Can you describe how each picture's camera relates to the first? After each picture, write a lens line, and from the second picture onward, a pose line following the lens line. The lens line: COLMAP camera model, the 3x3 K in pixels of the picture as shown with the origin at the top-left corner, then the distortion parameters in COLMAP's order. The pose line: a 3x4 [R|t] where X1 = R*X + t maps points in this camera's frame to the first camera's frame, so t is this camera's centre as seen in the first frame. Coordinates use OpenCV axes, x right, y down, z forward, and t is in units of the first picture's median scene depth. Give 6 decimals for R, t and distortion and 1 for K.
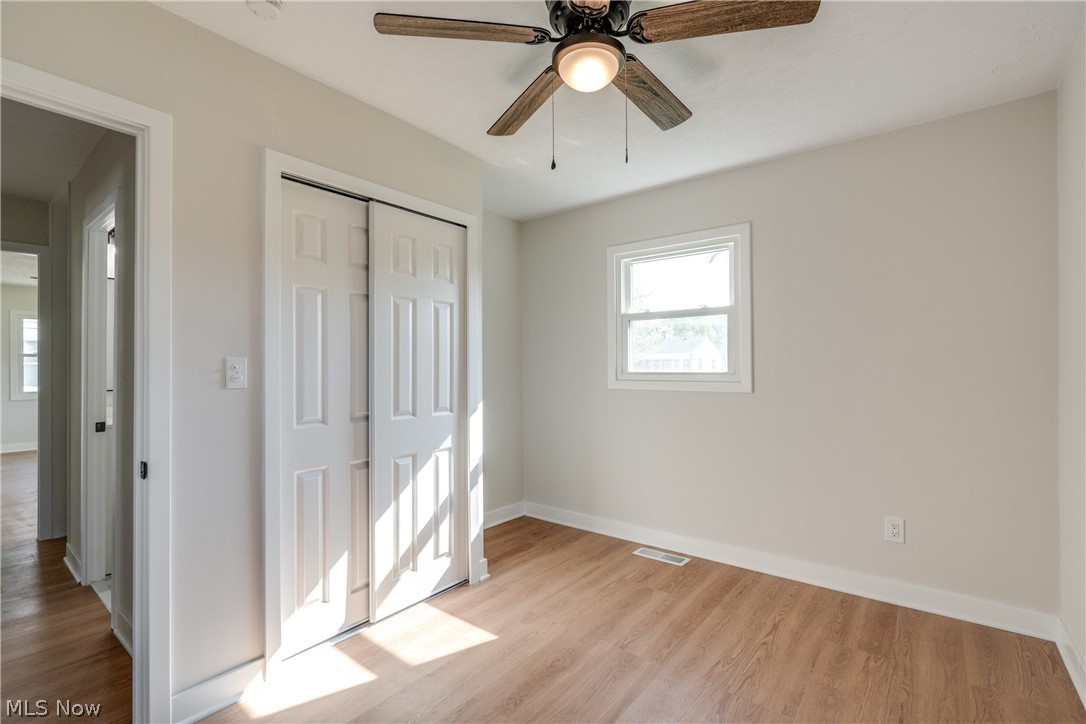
lens RADIAL K [[495.7, 0, 545.7], [0, 495.7, 363.3], [0, 0, 1]] dist [-0.002712, -0.000172]
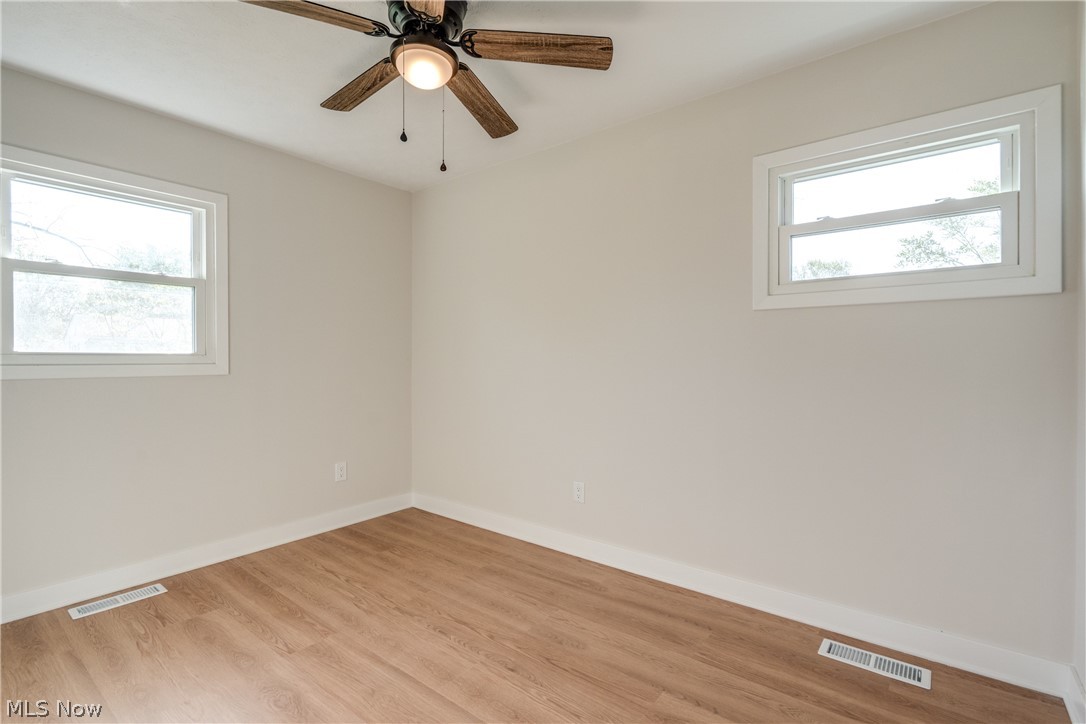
lens RADIAL K [[495.7, 0, 545.7], [0, 495.7, 363.3], [0, 0, 1]] dist [-0.002712, -0.000172]
pose [[0.000758, -0.009171, 0.999958, -0.655802], [-0.008359, 0.999923, 0.009177, 0.027613], [-0.999965, -0.008366, 0.000681, 0.469184]]
